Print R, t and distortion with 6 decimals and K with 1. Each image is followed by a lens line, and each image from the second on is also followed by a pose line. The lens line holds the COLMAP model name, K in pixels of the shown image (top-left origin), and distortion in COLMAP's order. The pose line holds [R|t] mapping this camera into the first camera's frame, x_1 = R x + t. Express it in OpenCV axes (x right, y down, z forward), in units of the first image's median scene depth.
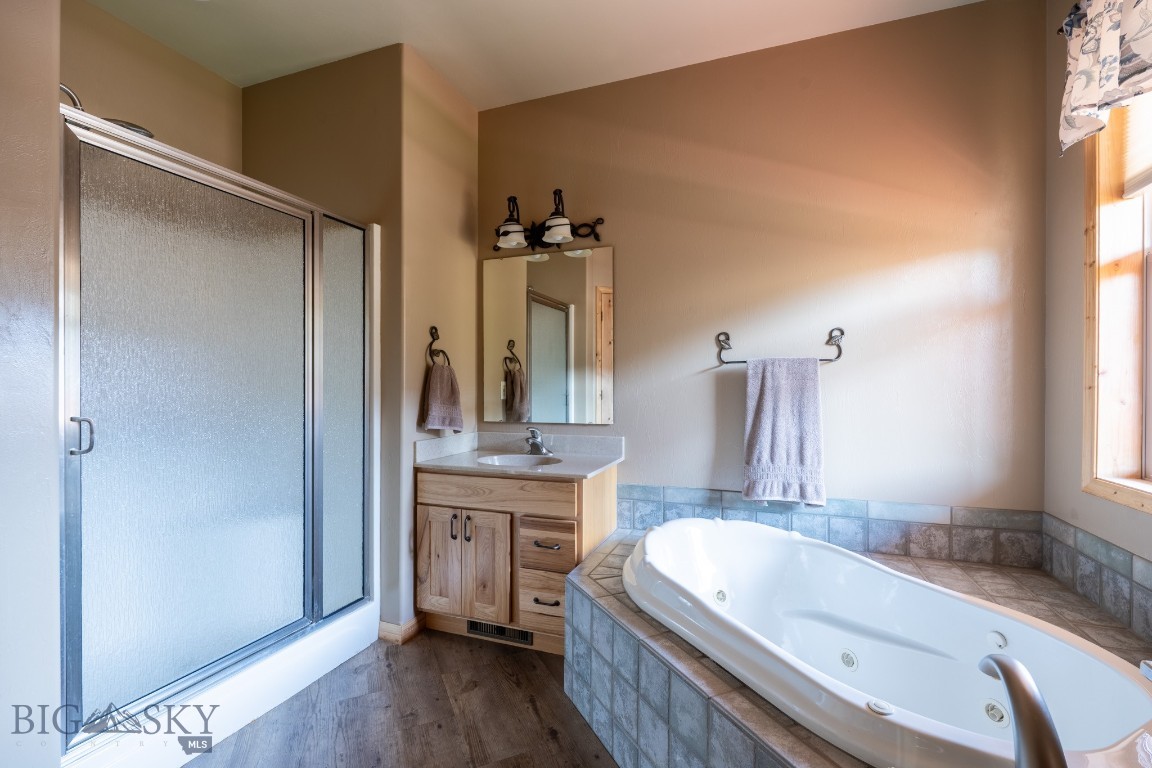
lens RADIAL K [[518.1, 0, 576.2], [0, 518.1, 384.2], [0, 0, 1]] dist [-0.005913, 0.000413]
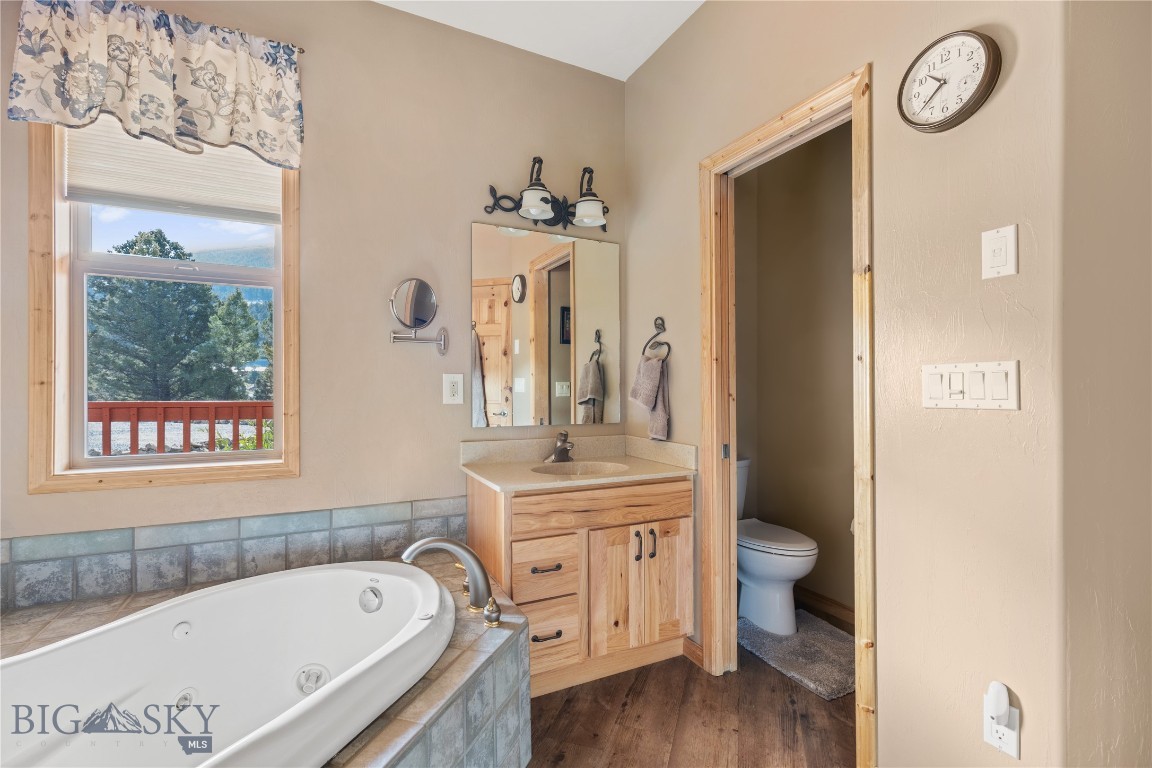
lens RADIAL K [[518.1, 0, 572.8], [0, 518.1, 388.9], [0, 0, 1]] dist [-0.005913, 0.000413]
pose [[-0.734442, -0.002019, 0.678669, -0.454446], [-0.002417, 0.999997, 0.000359, 0.017099], [-0.678667, -0.001377, -0.734445, 1.255376]]
